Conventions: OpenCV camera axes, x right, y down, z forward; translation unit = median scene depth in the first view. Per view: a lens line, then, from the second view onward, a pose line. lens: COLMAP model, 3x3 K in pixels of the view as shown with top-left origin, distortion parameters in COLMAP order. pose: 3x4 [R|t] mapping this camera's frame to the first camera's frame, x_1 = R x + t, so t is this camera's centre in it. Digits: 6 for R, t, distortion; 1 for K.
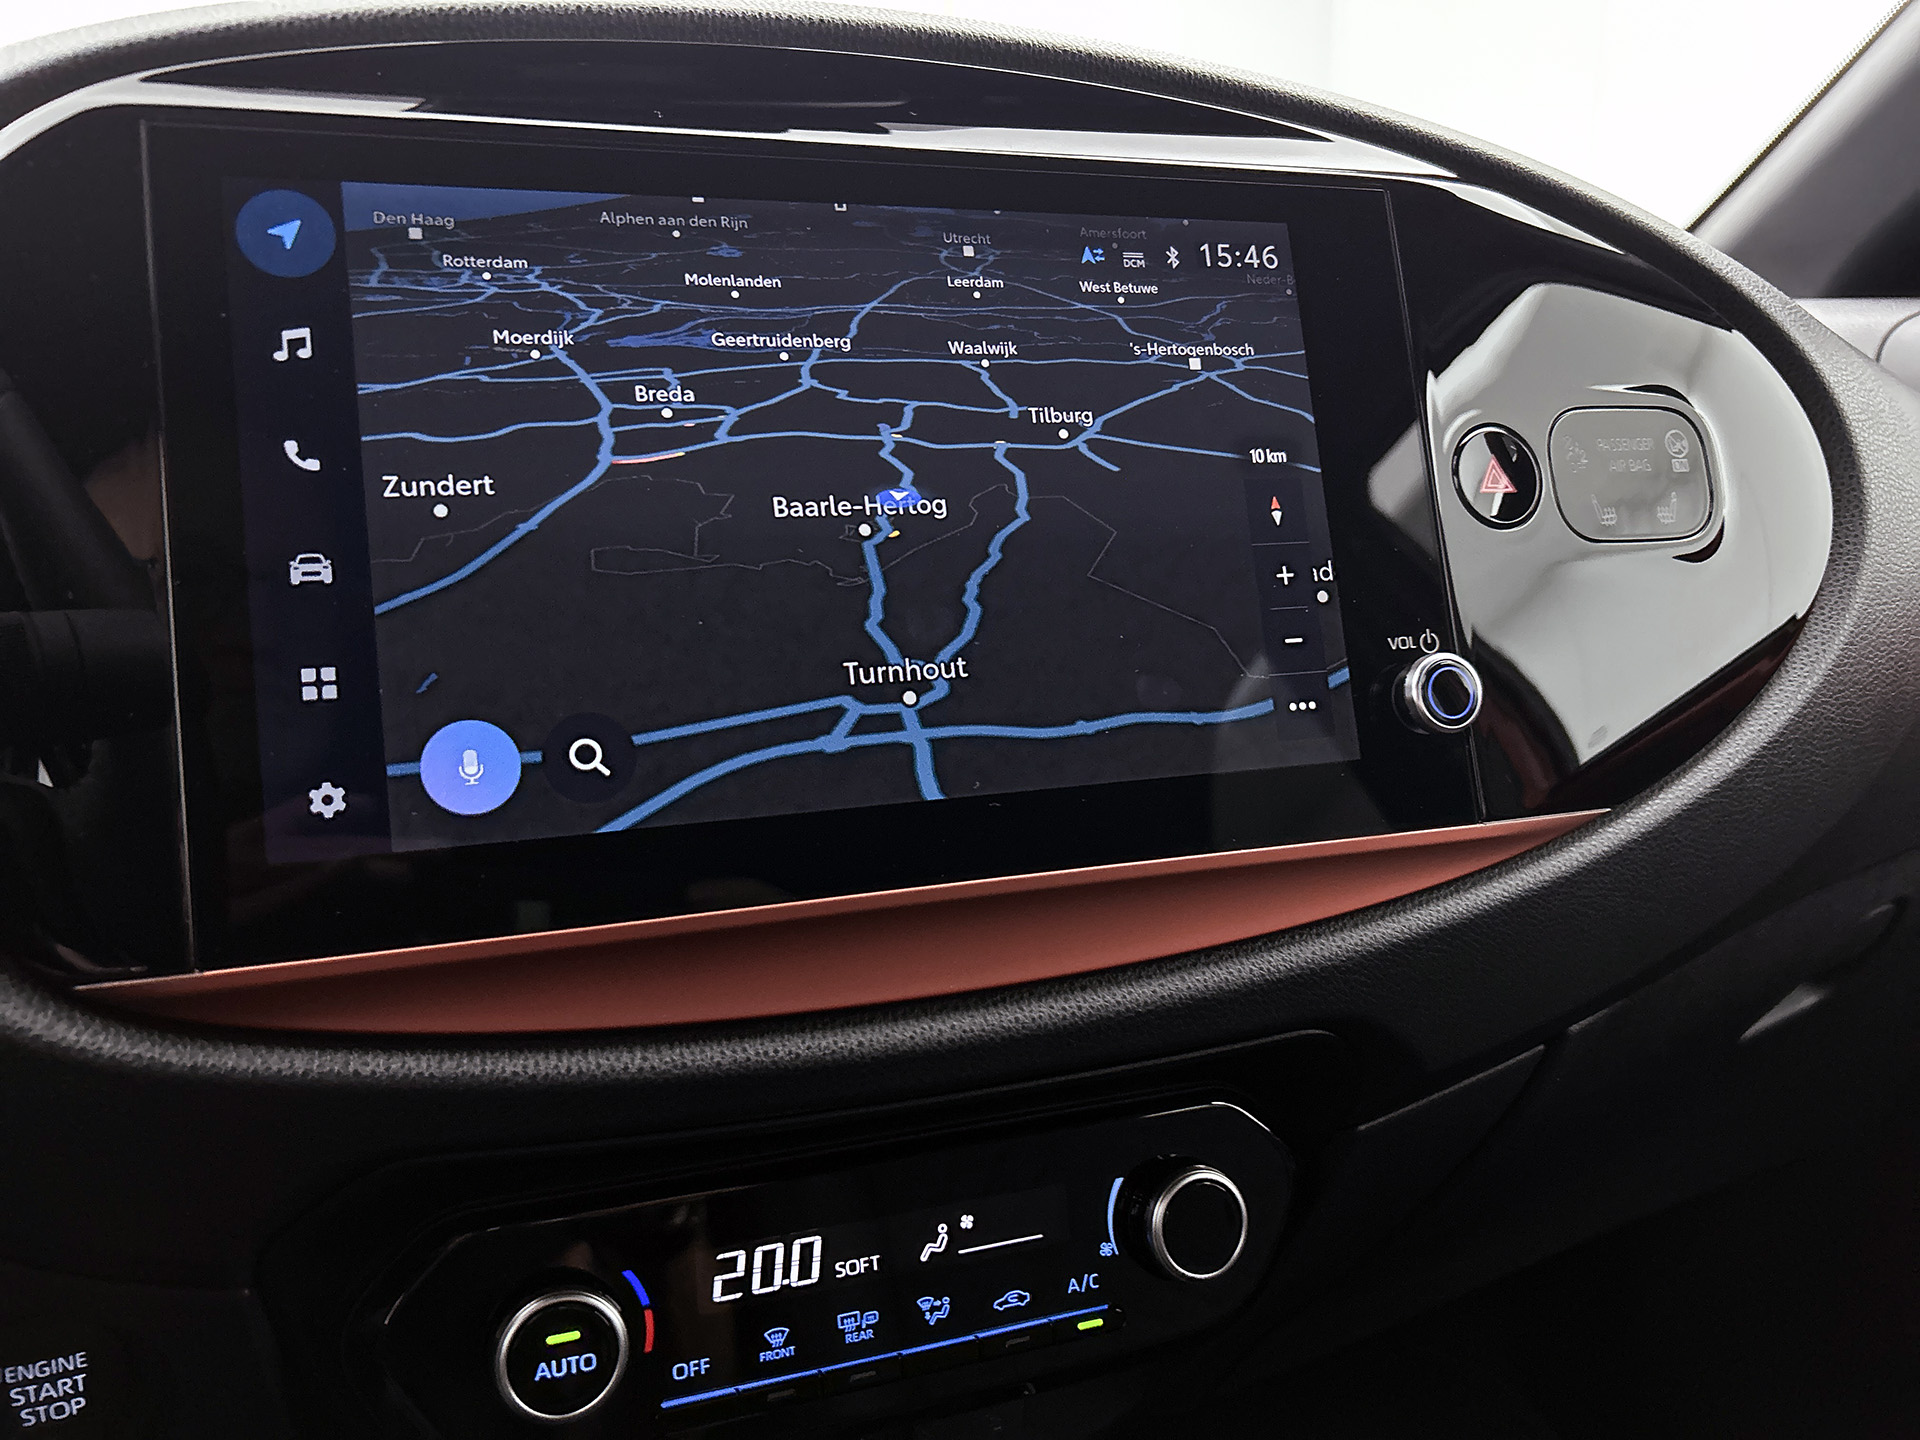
lens RADIAL K [[1470.3, 0, 972.7], [0, 1470.3, 745.6], [0, 0, 1]] dist [0.034642, -0.045370]
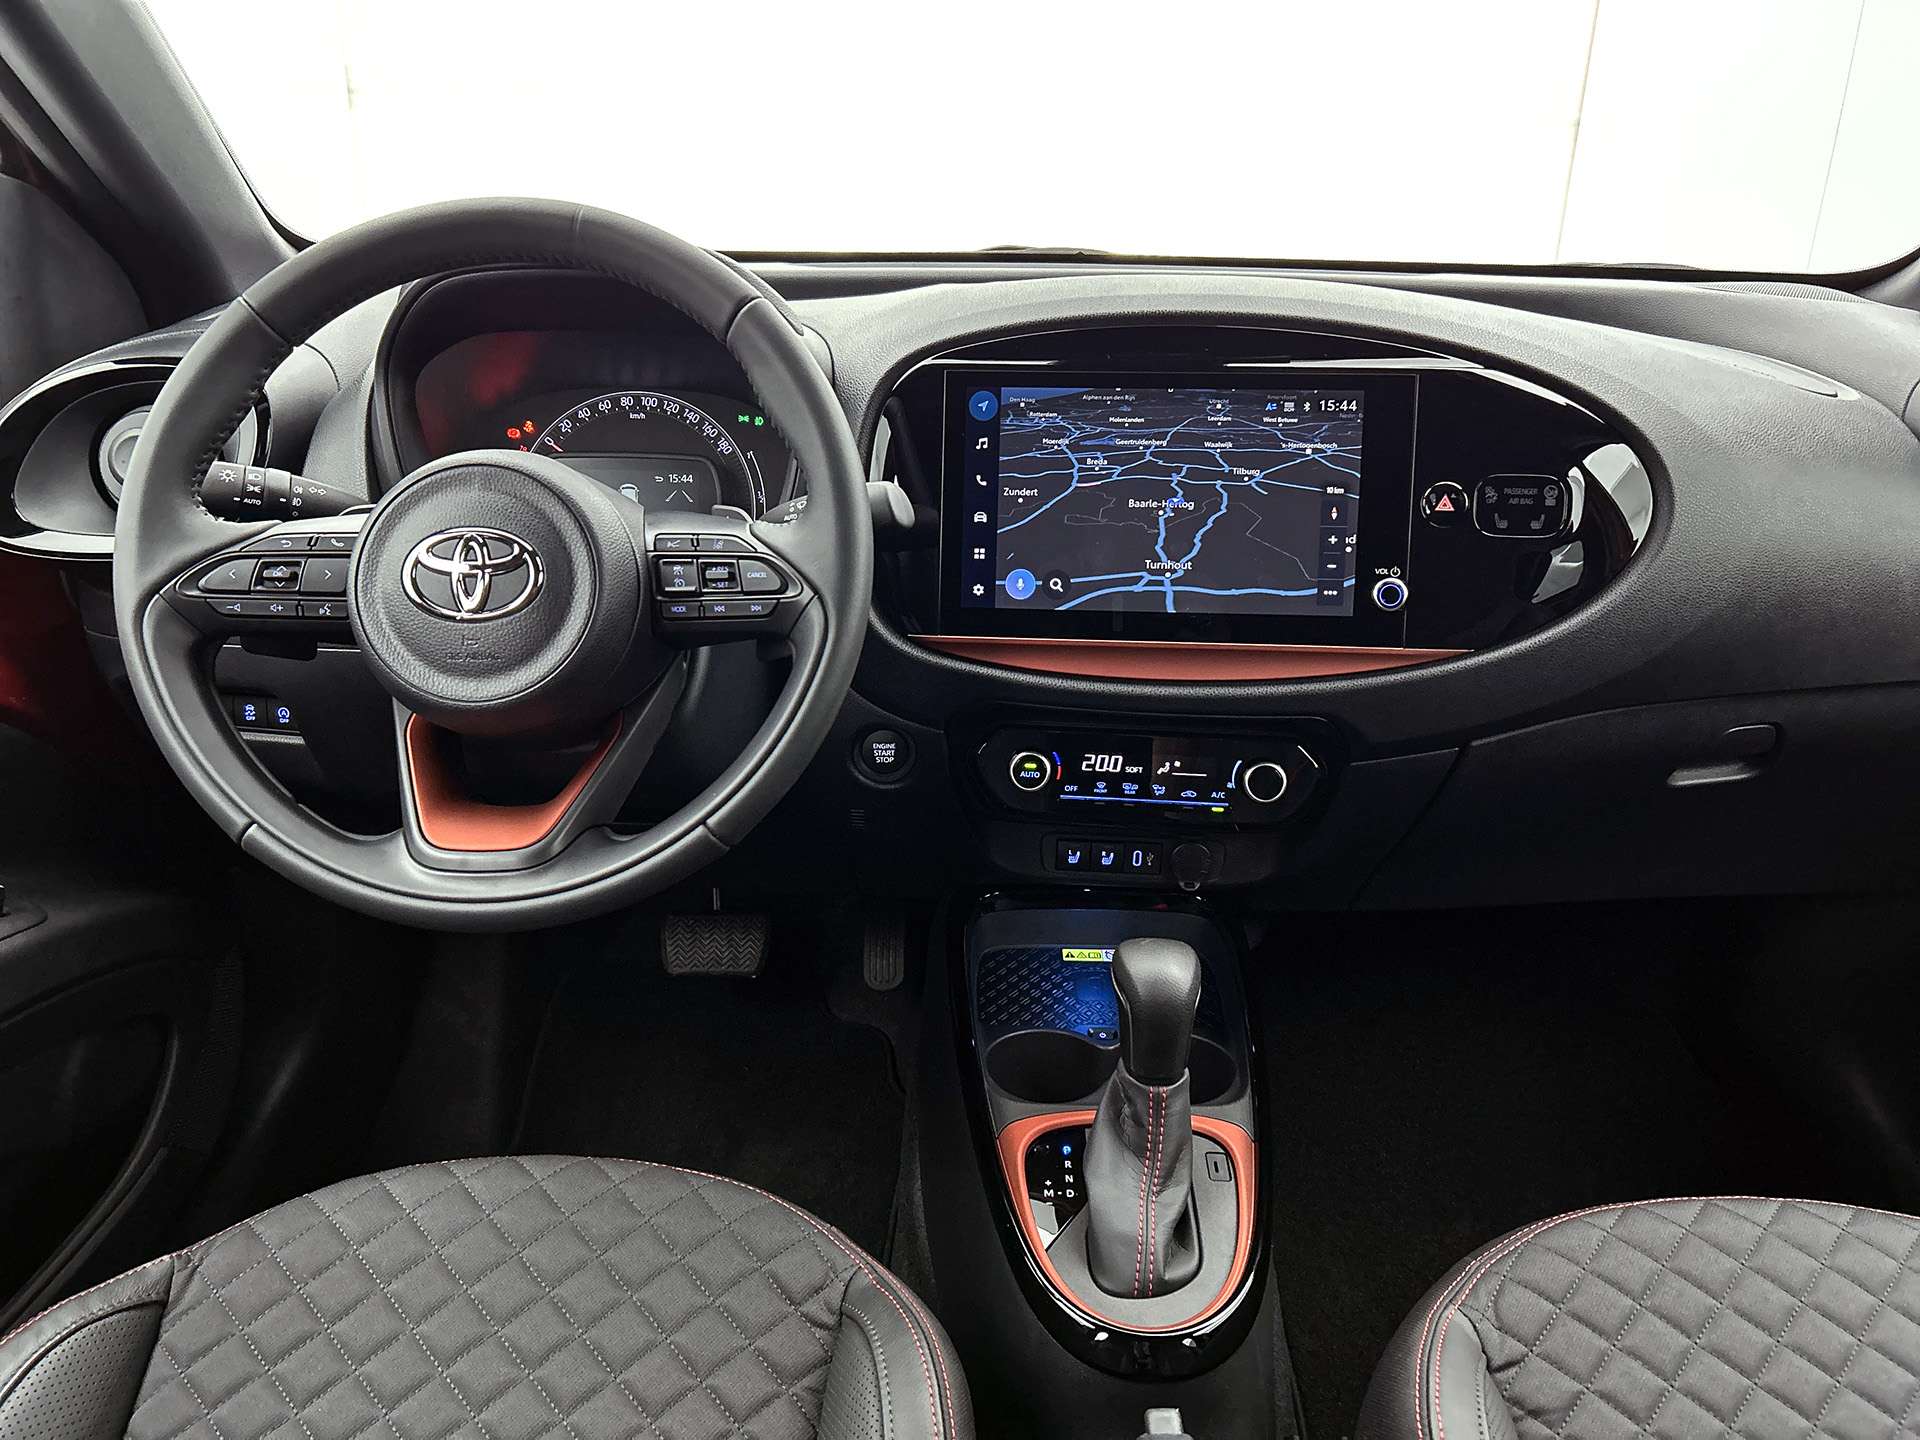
lens RADIAL K [[1429.1, 0, 960.0], [0, 1429.1, 720.0], [0, 0, 1]] dist [0.117694, -0.199644]
pose [[0.902154, 0.172913, -0.395246, 0.715621], [-0.092307, 0.972313, 0.214679, -0.308207], [0.421423, -0.157190, 0.893137, -1.633497]]
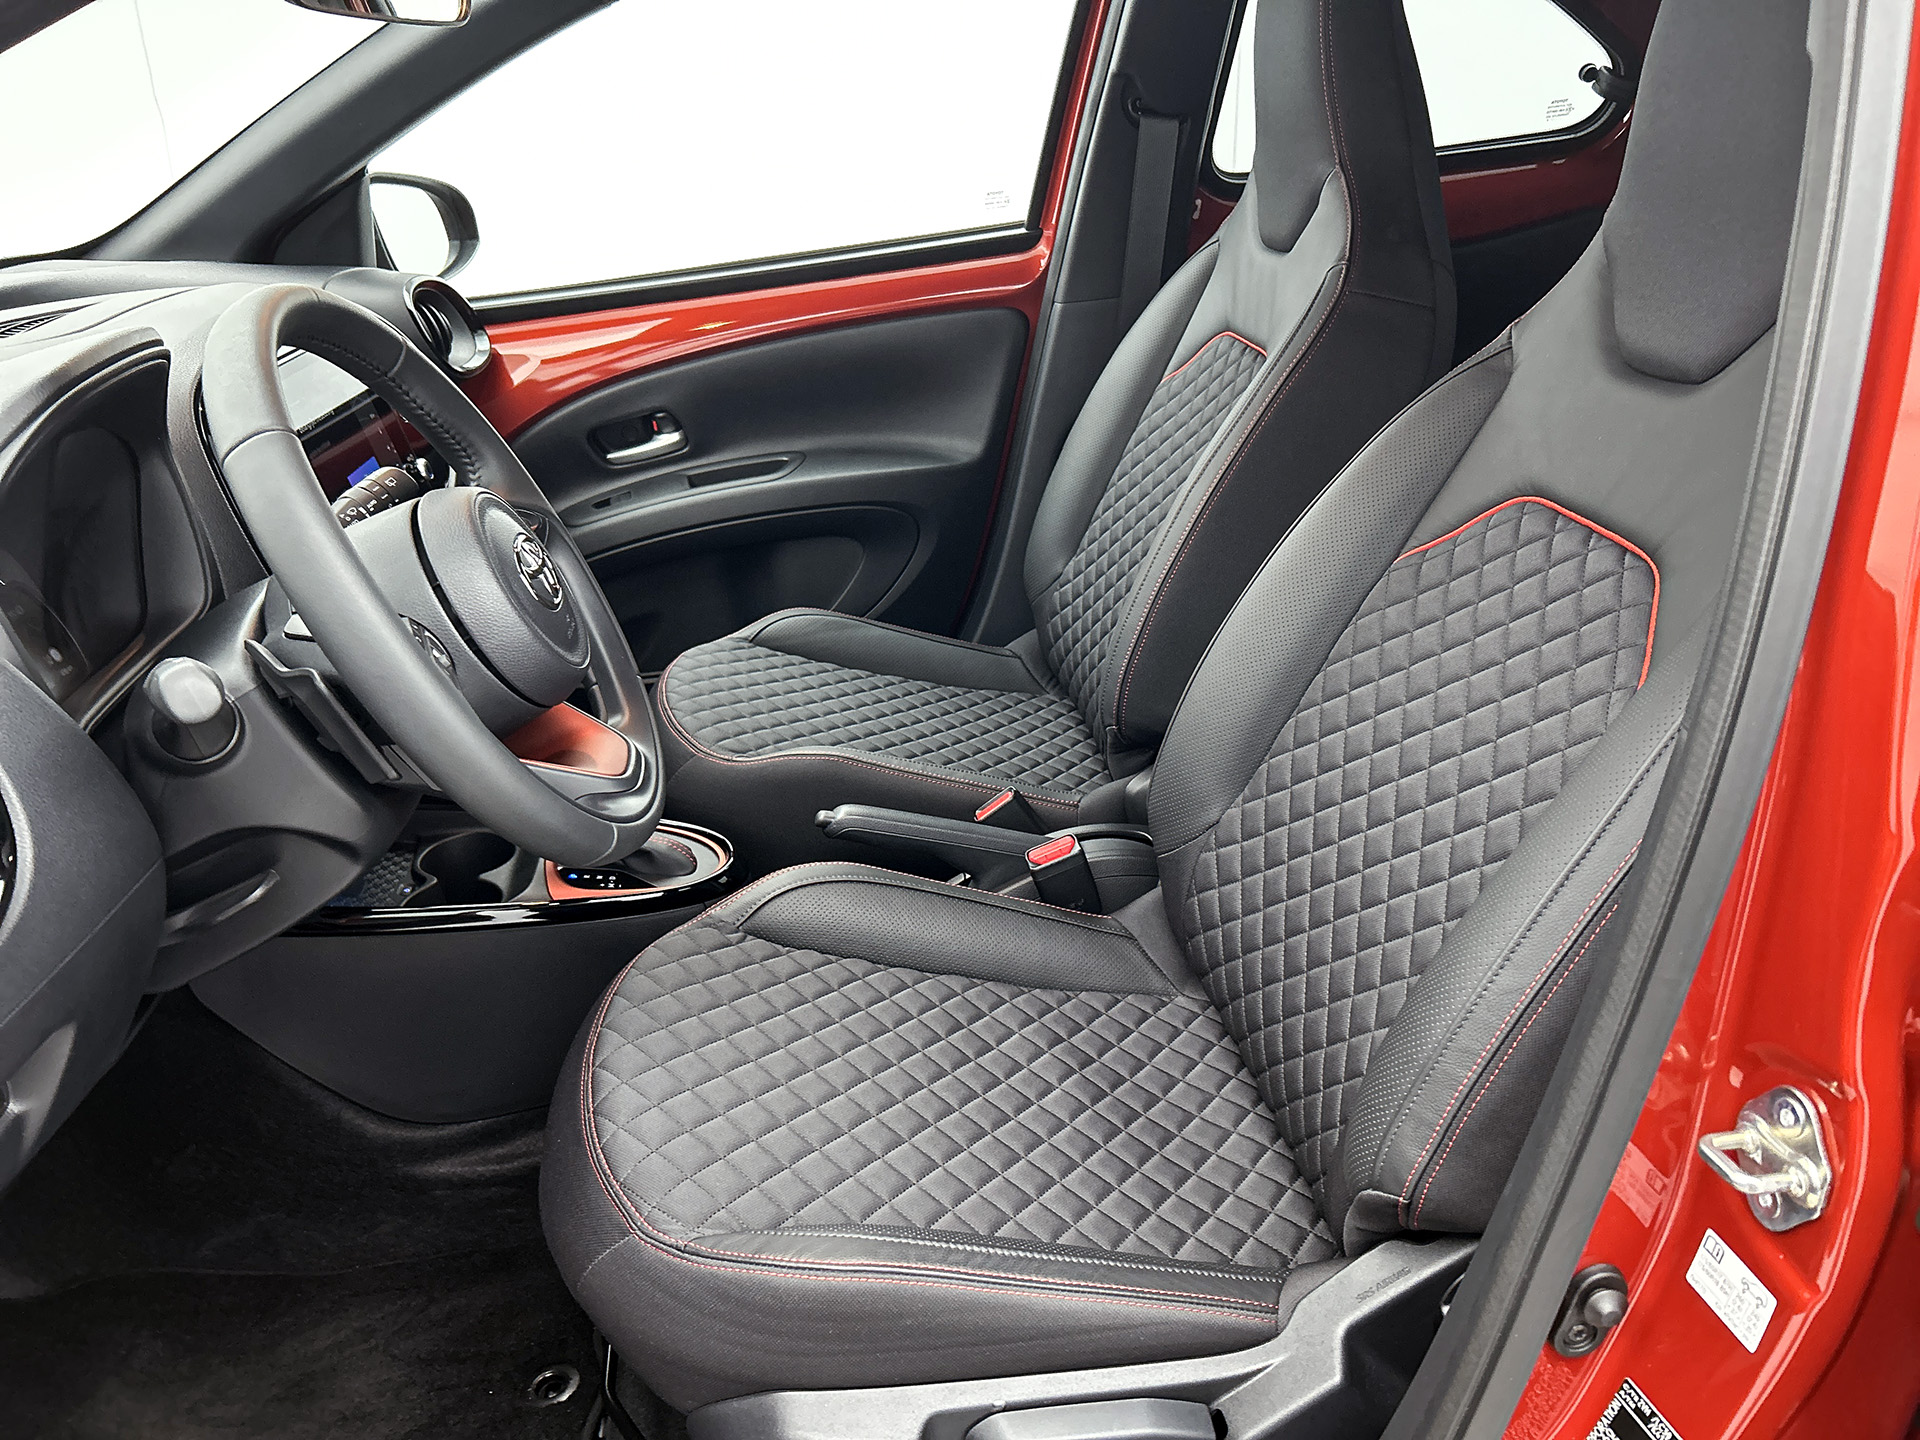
lens RADIAL K [[1433.8, 0, 960.0], [0, 1433.8, 720.0], [0, 0, 1]] dist [0.034165, -0.050351]
pose [[0.303345, -0.393663, 0.867762, -2.924594], [0.185978, 0.917618, 0.351268, -0.519484], [-0.934556, 0.054829, 0.351567, -1.622290]]
